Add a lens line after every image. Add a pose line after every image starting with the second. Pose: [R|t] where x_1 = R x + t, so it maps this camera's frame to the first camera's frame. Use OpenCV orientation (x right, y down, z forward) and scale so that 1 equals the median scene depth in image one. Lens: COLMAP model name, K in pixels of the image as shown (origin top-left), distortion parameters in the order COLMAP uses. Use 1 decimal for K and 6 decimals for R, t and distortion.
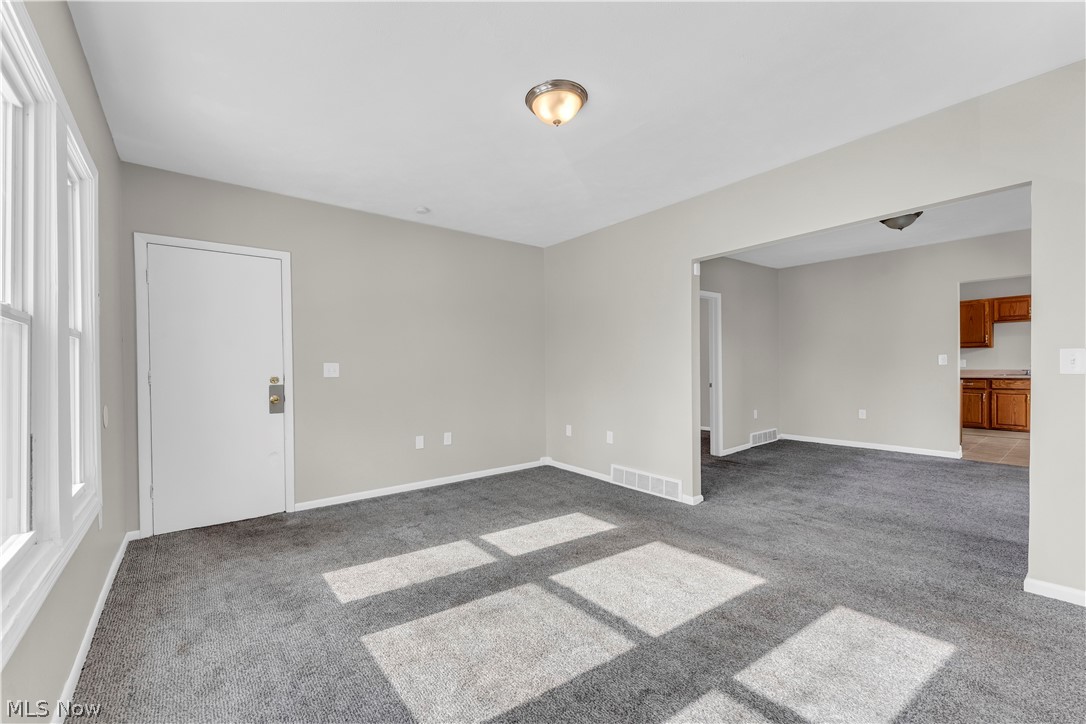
lens RADIAL K [[440.9, 0, 535.3], [0, 440.9, 370.3], [0, 0, 1]] dist [-0.001787, -0.000242]
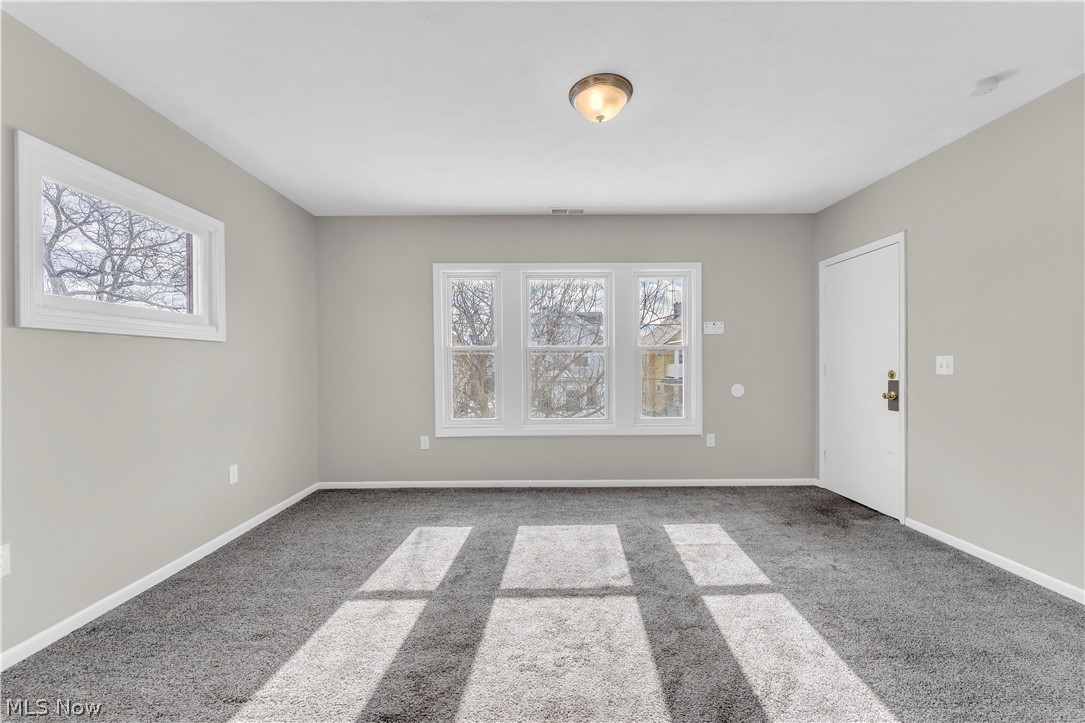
lens RADIAL K [[440.1, 0, 537.6], [0, 440.1, 368.3], [0, 0, 1]] dist [-0.000369, 0.000249]
pose [[-0.607376, 0.024004, -0.794052, 0.777381], [0.011722, 0.999705, 0.021254, -0.026118], [0.794328, 0.003602, -0.607479, 1.250164]]
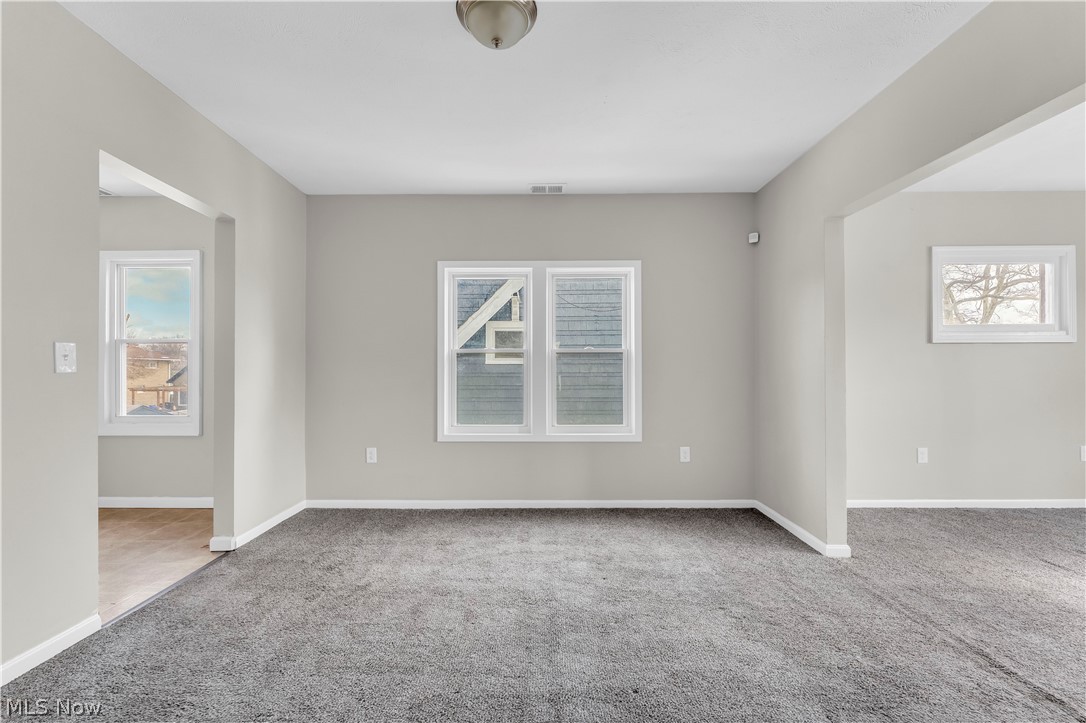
lens RADIAL K [[440.9, 0, 535.3], [0, 440.9, 369.8], [0, 0, 1]] dist [-0.001787, -0.000242]
pose [[-0.788844, 0.015380, 0.614401, 0.851993], [0.014482, 0.999874, -0.006435, -0.010625], [-0.614423, 0.003822, -0.788968, 2.012565]]
